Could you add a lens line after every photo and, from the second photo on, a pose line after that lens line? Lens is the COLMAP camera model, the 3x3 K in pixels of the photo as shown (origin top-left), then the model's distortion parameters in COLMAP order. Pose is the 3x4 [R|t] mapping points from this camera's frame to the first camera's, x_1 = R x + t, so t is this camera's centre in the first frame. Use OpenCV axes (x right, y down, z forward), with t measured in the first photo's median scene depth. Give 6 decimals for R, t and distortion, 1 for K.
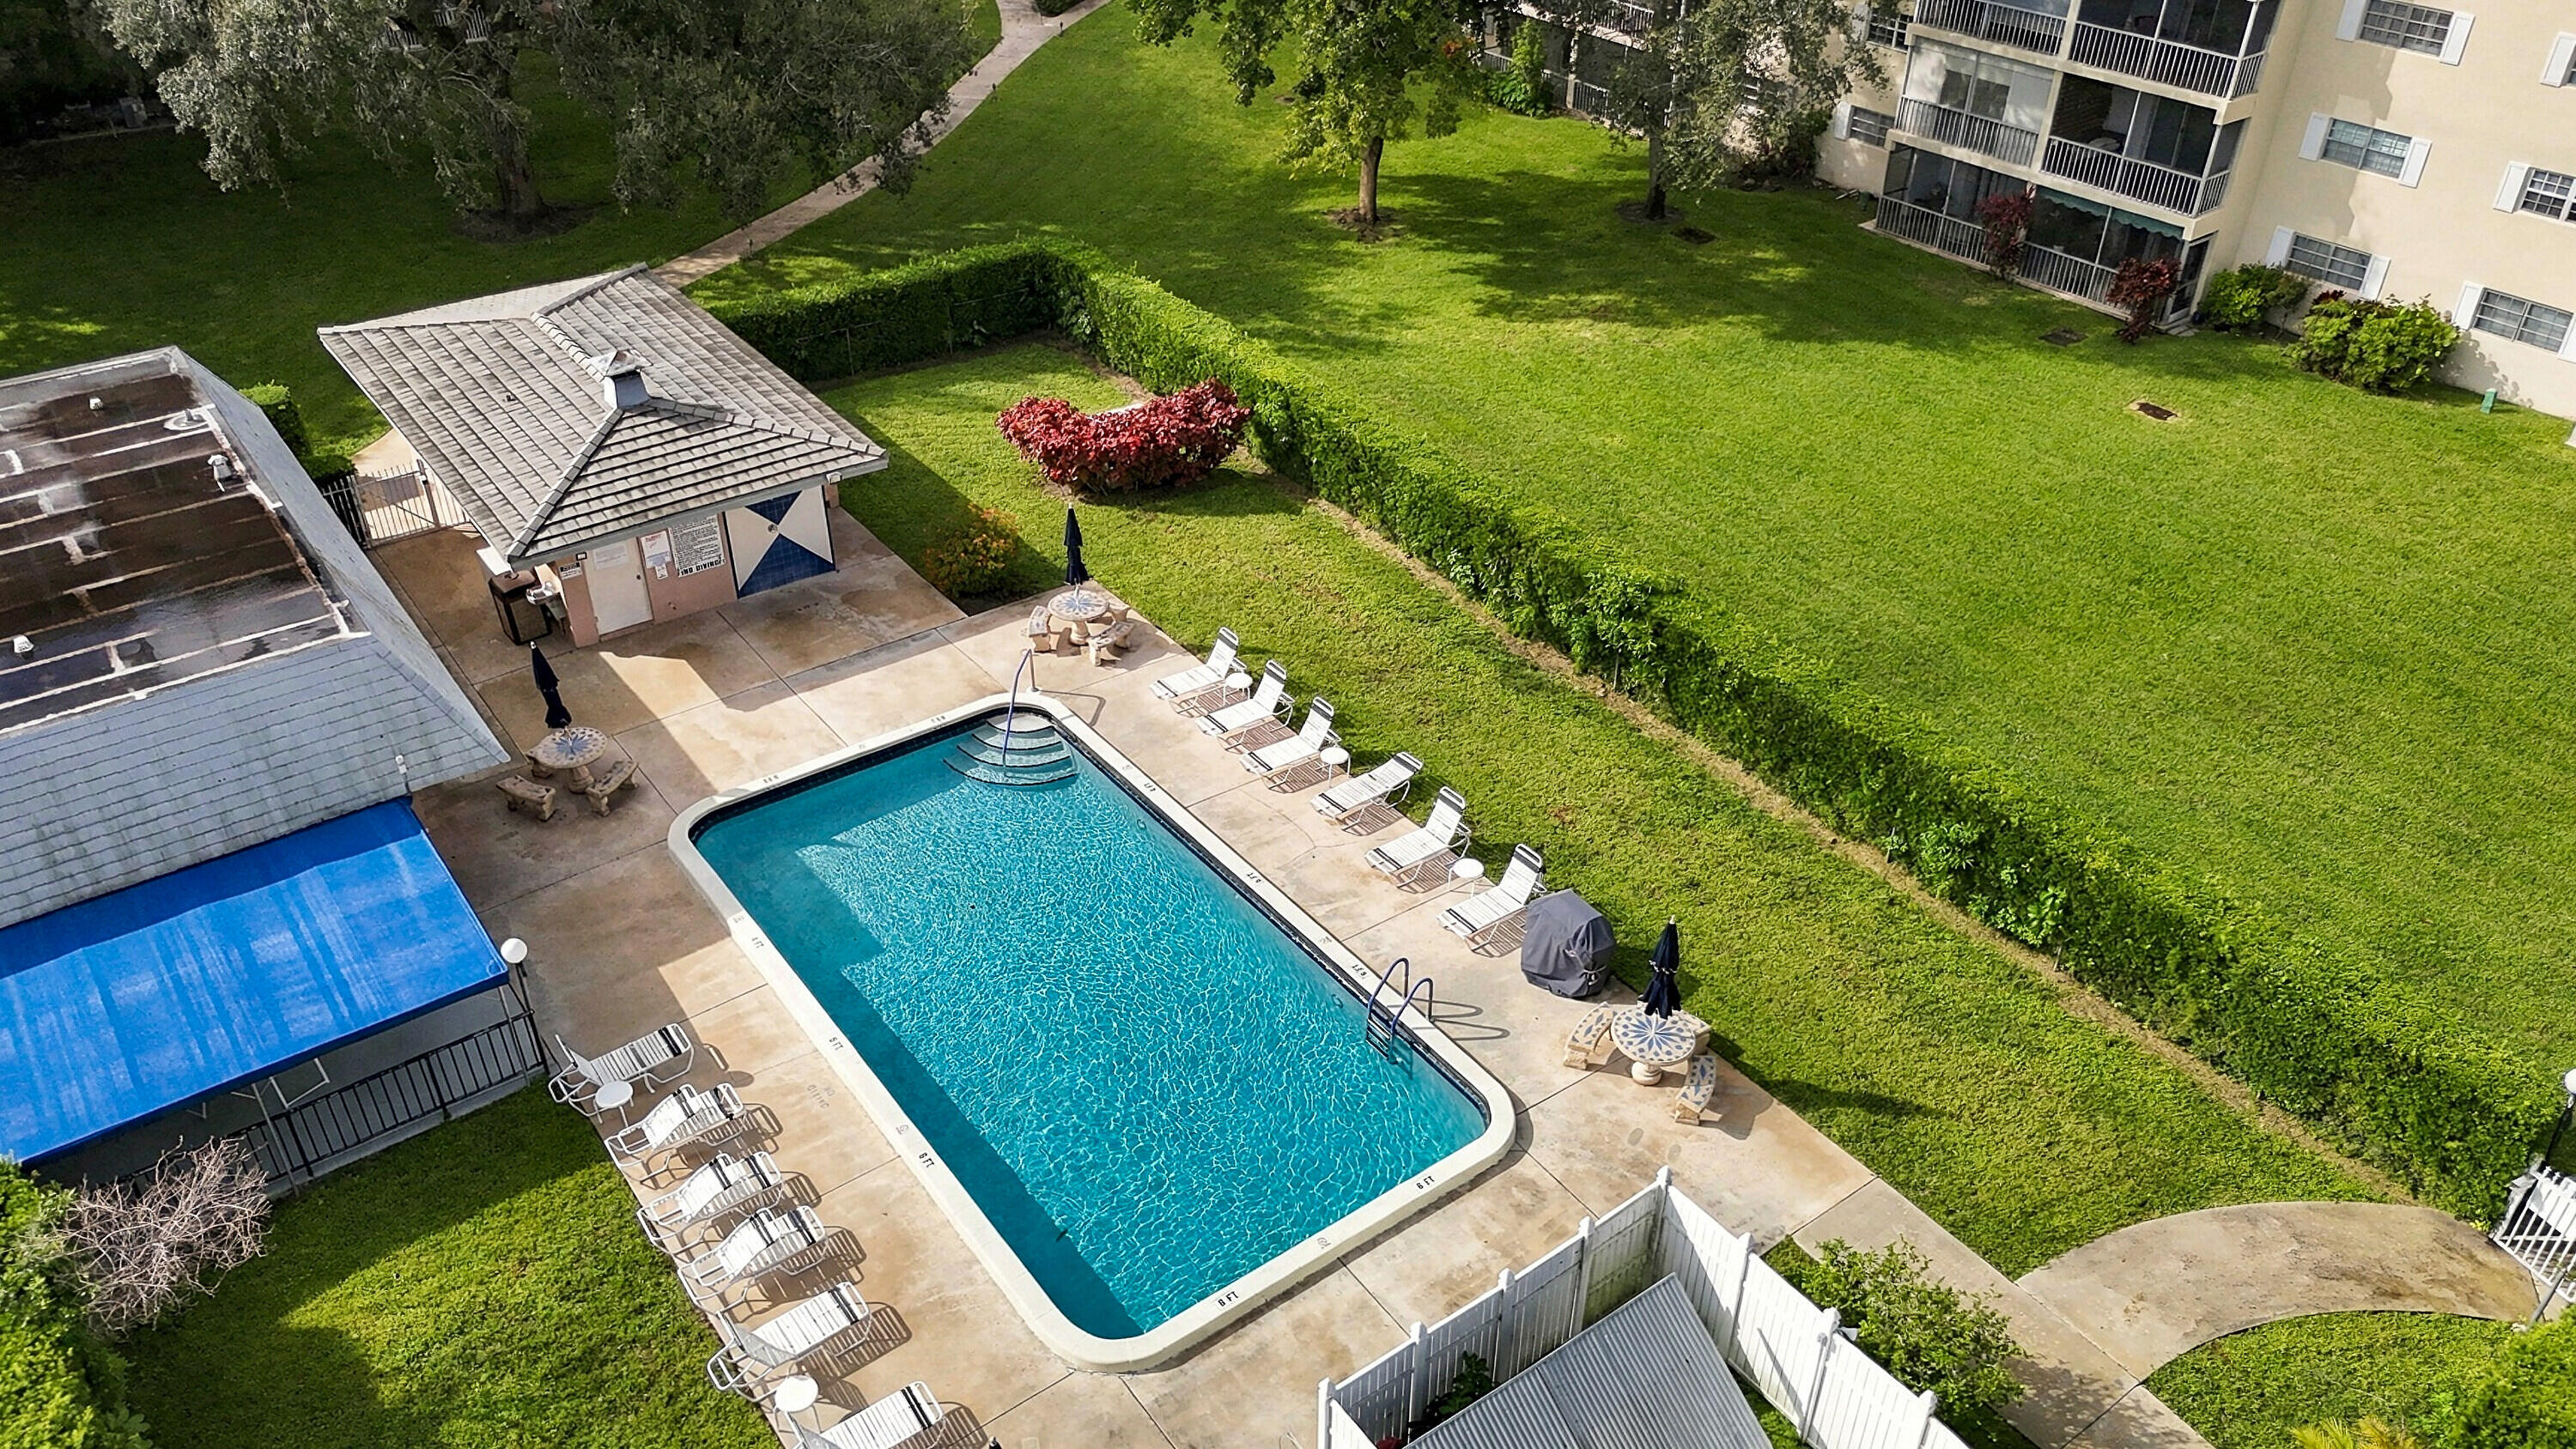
lens RADIAL K [[1893.9, 0, 1338.7], [0, 1893.9, 719.8], [0, 0, 1]] dist [0.020723, 0.001728]
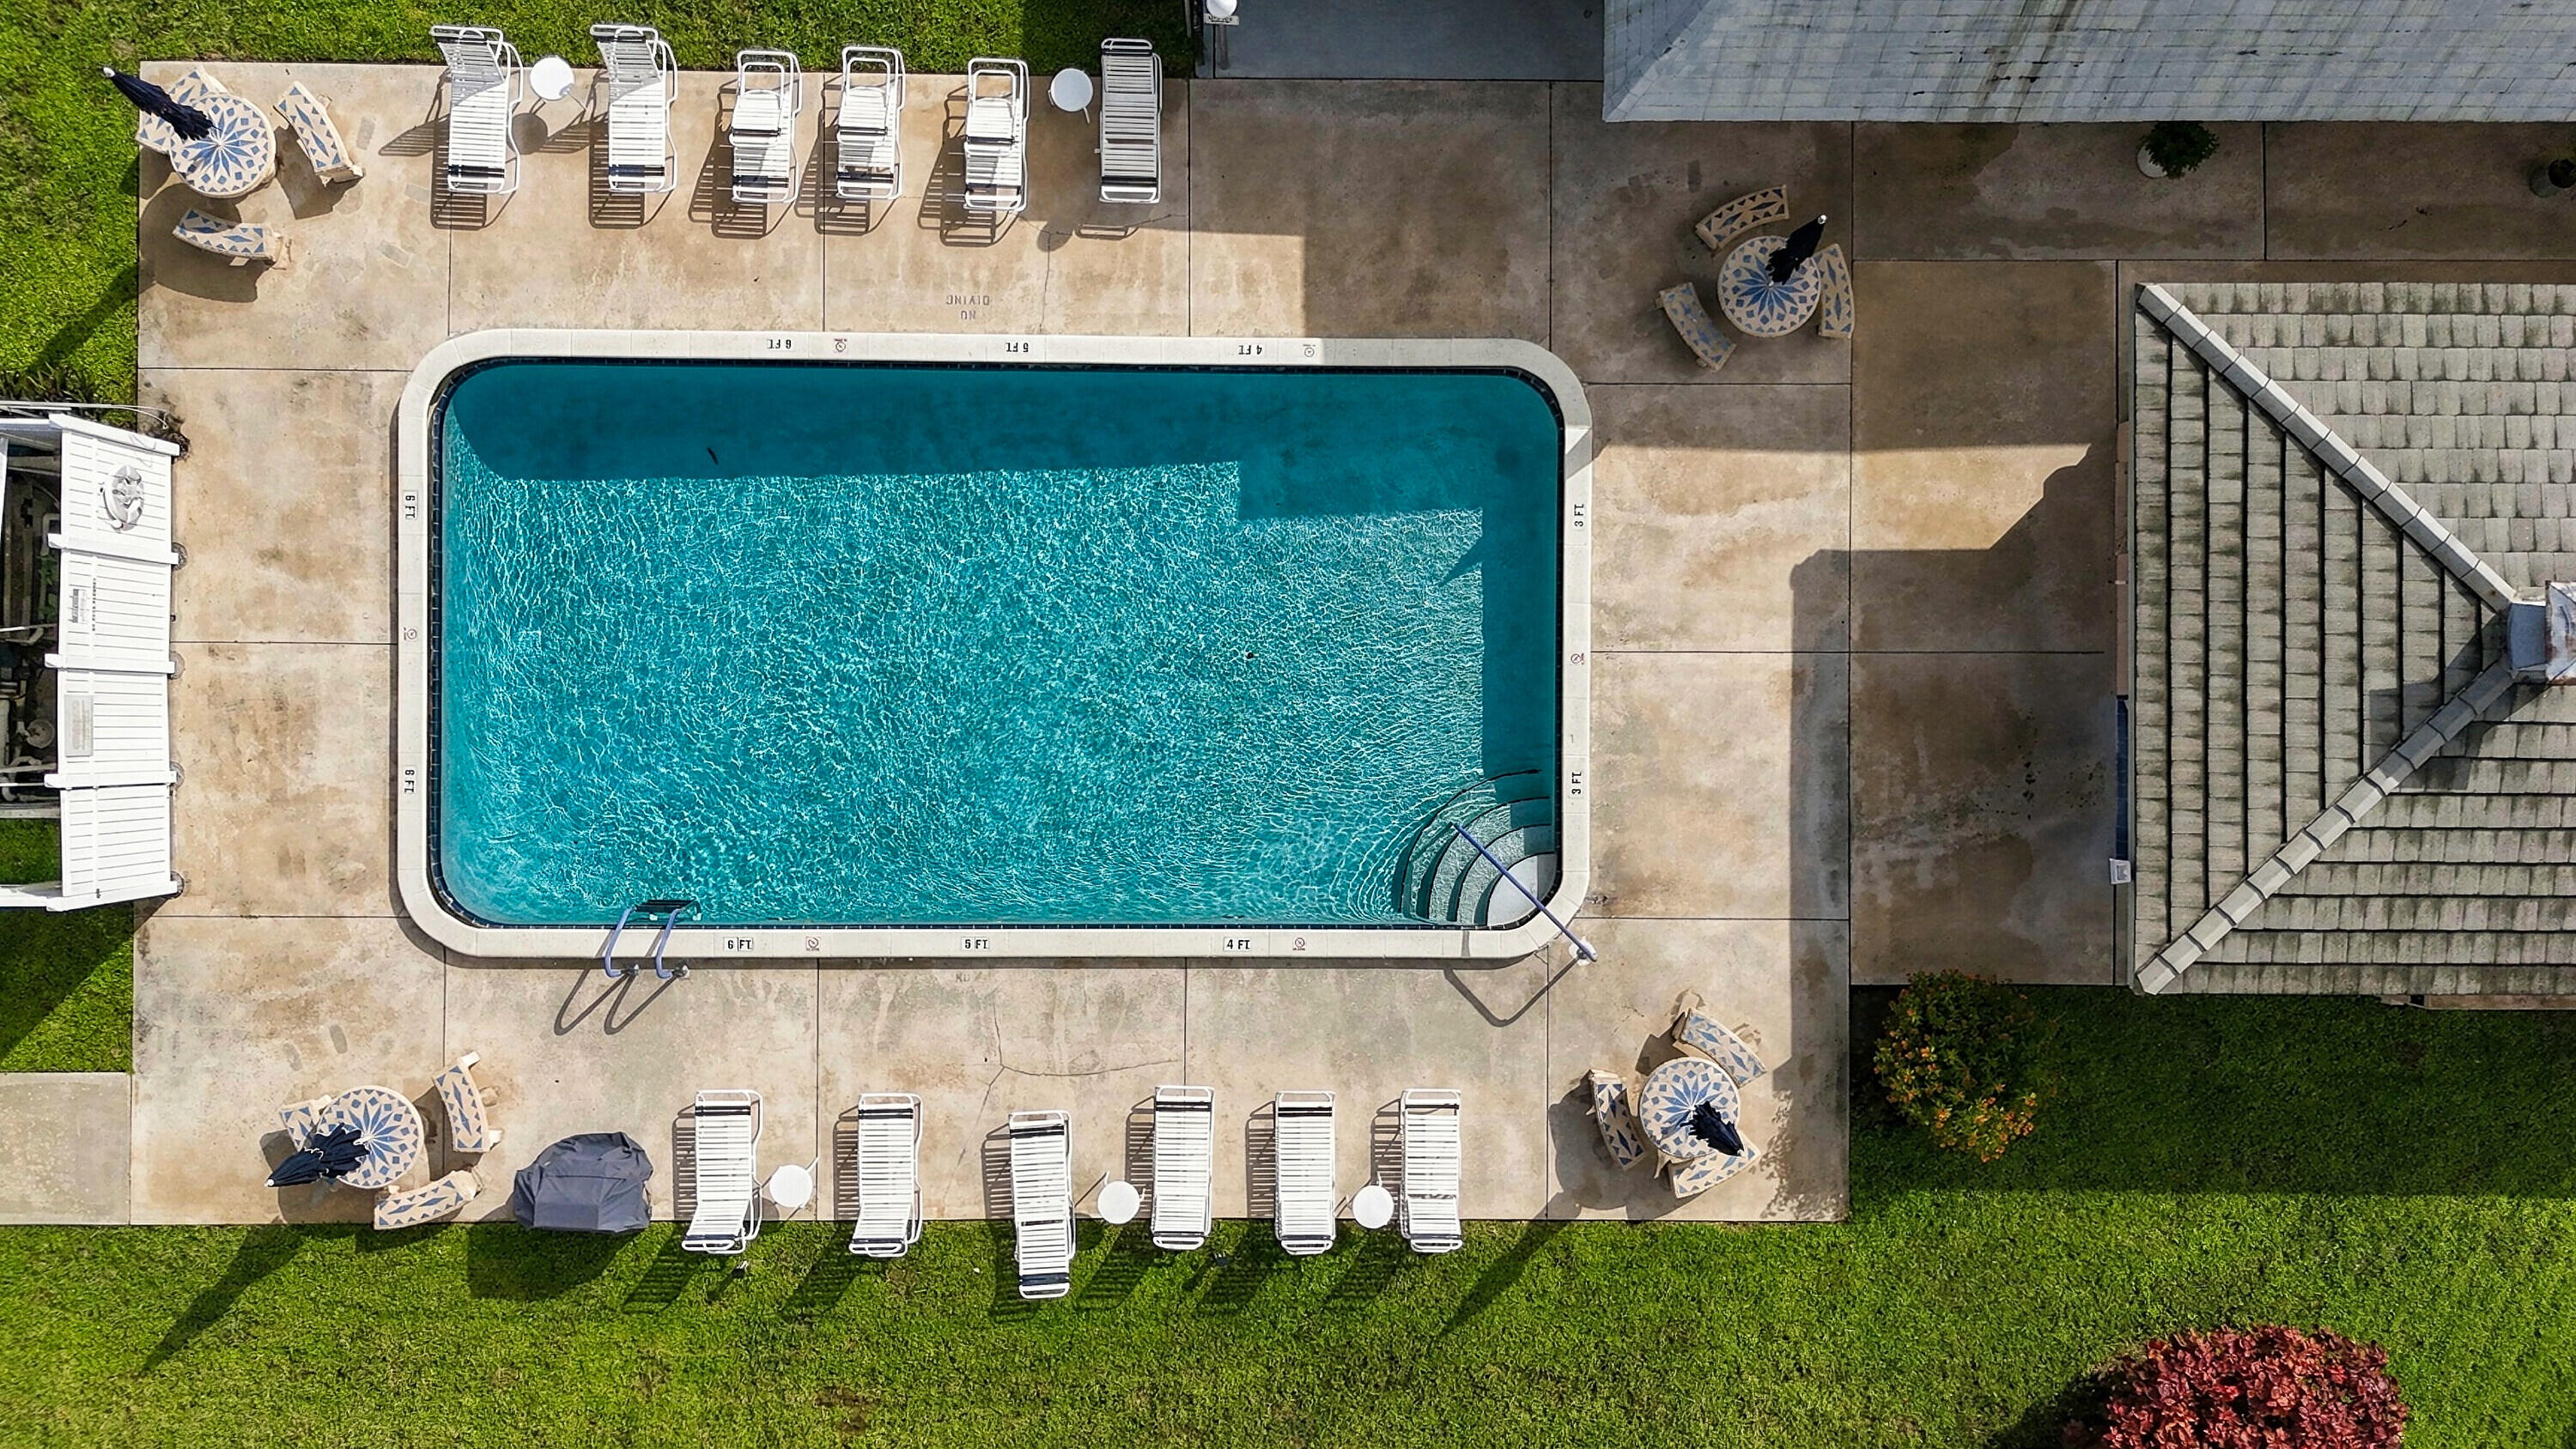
lens RADIAL K [[1893.9, 0, 1338.7], [0, 1893.9, 719.8], [0, 0, 1]] dist [0.020723, 0.001728]
pose [[-0.616222, 0.787094, -0.027447, -0.152978], [-0.449337, -0.322740, 0.833028, -0.476404], [0.646813, 0.525663, 0.552550, 0.551110]]
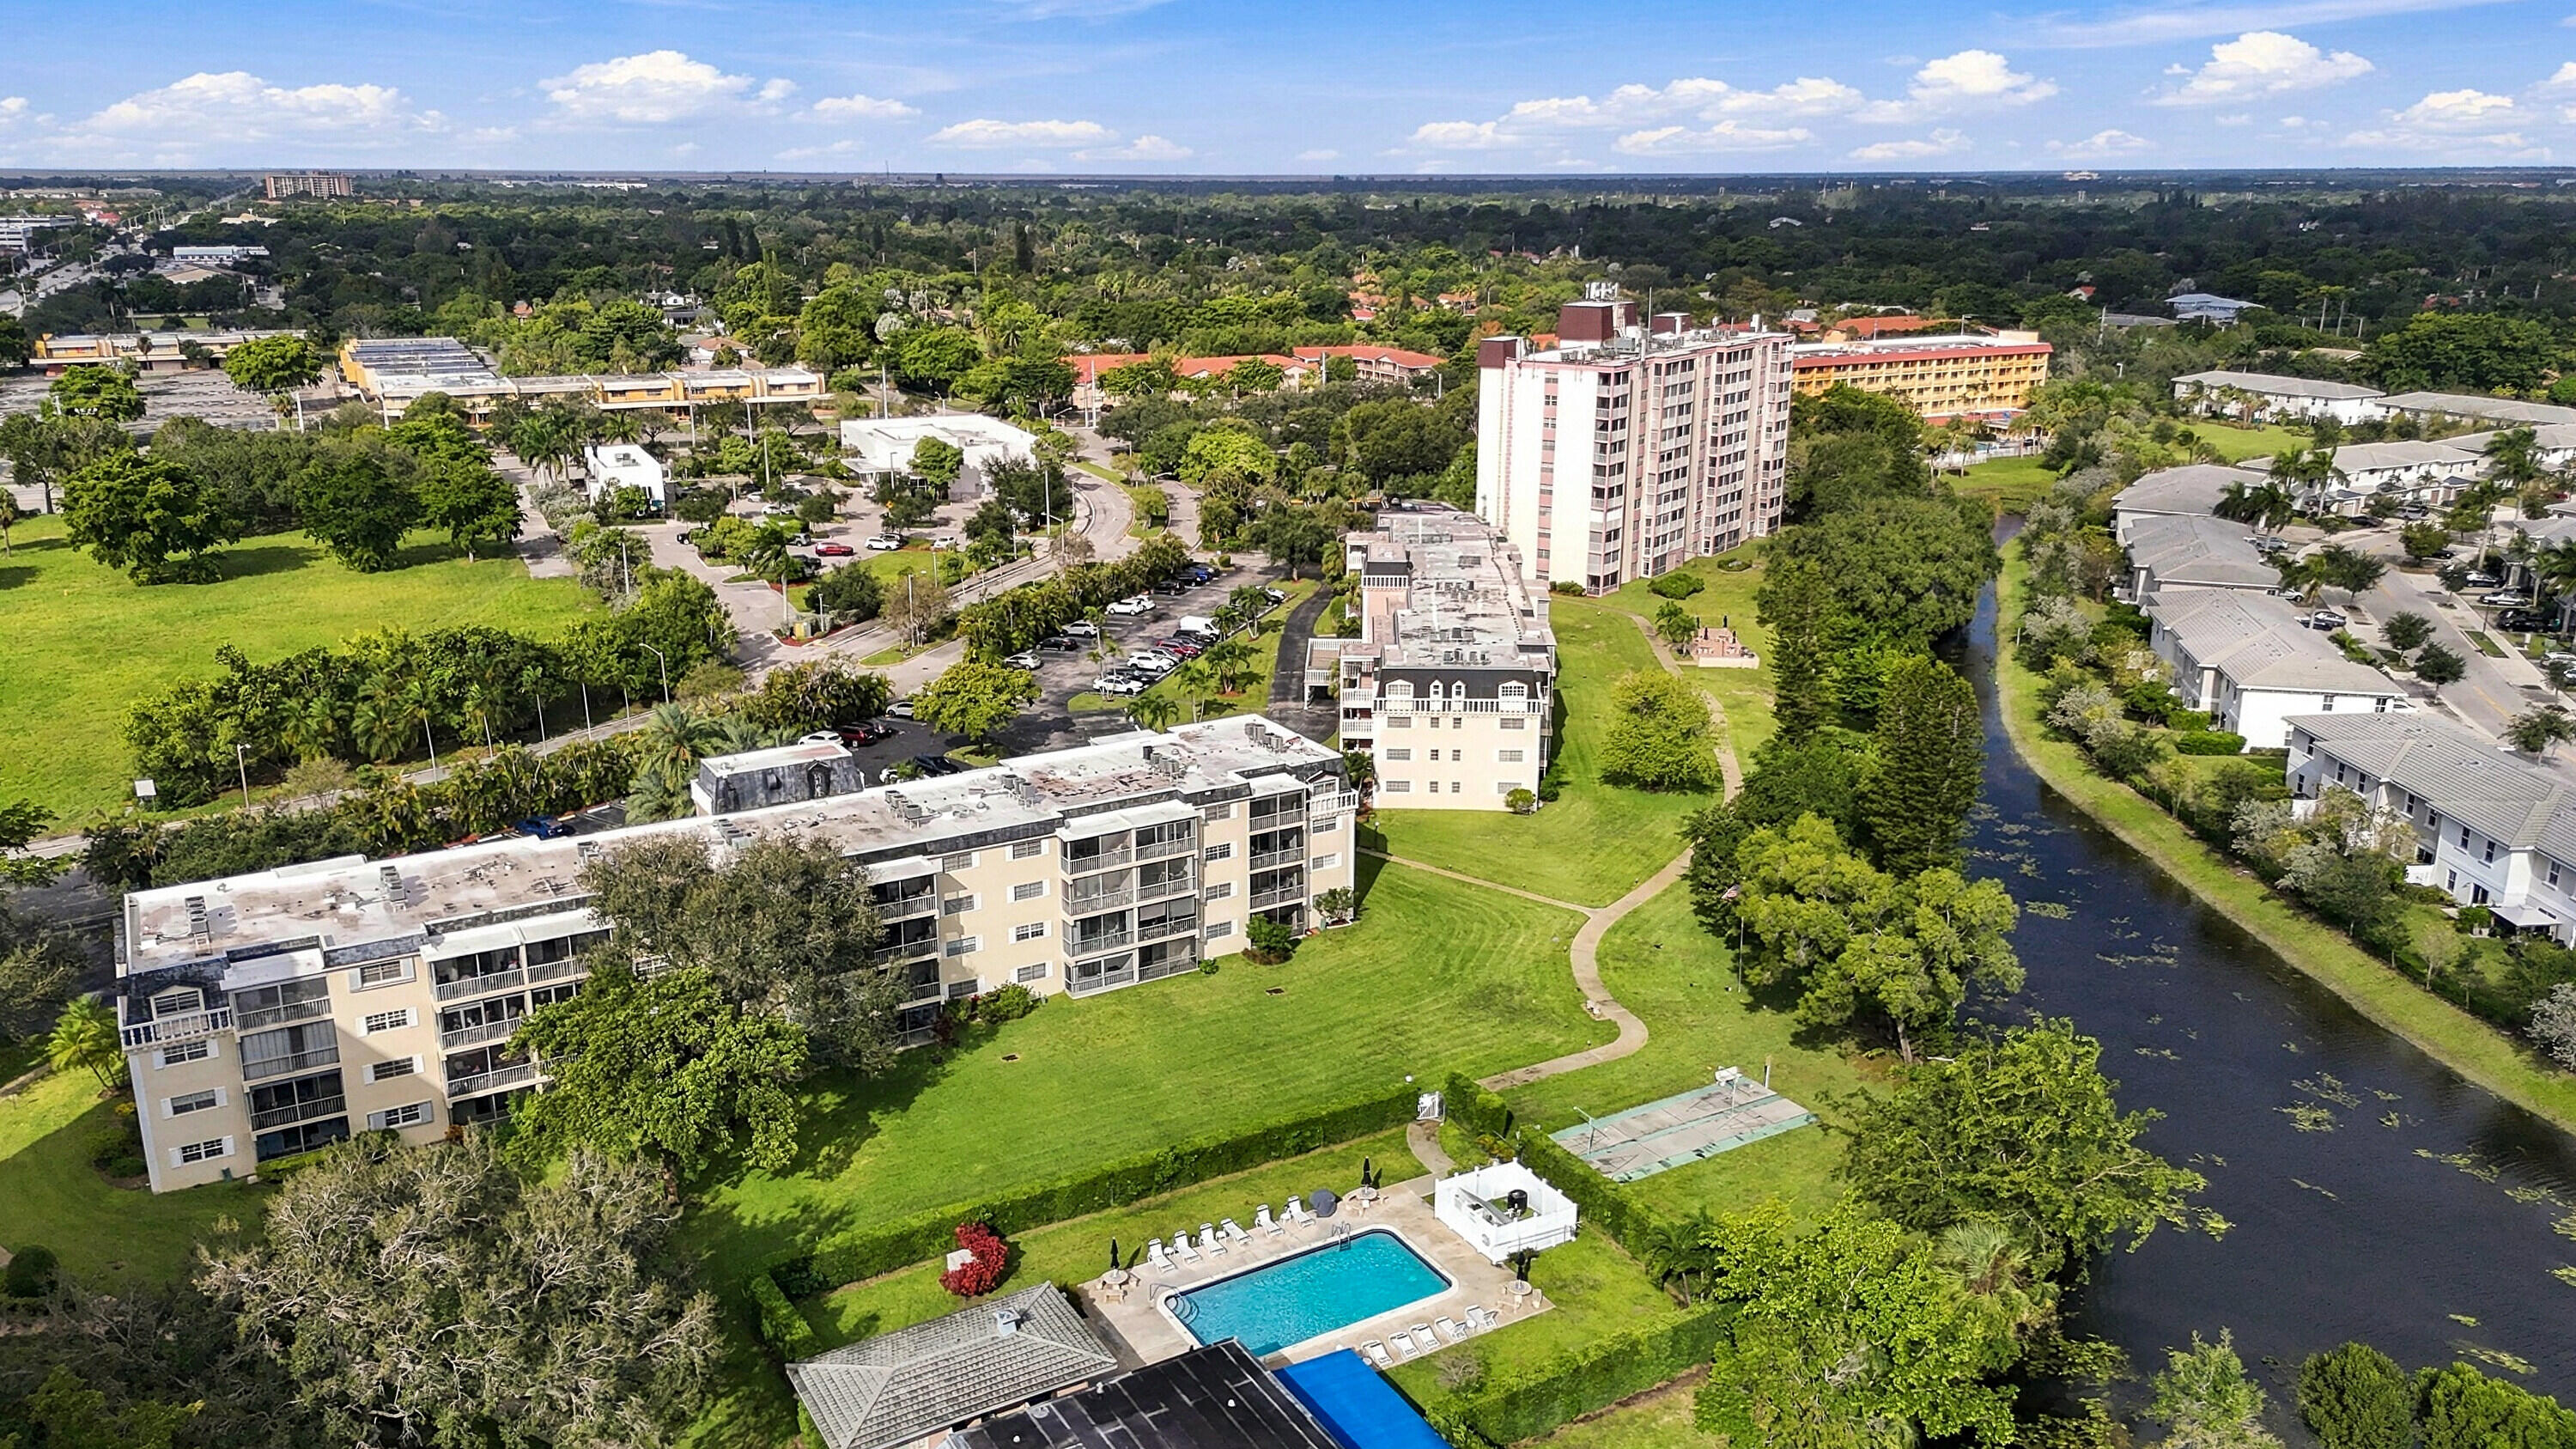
lens RADIAL K [[1894.5, 0, 1338.7], [0, 1894.5, 719.8], [0, 0, 1]] dist [0.020723, 0.001728]
pose [[0.098891, -0.285573, 0.953241, -2.435103], [0.547455, 0.815552, 0.187530, -1.030662], [-0.830972, 0.503311, 0.236989, -0.266219]]
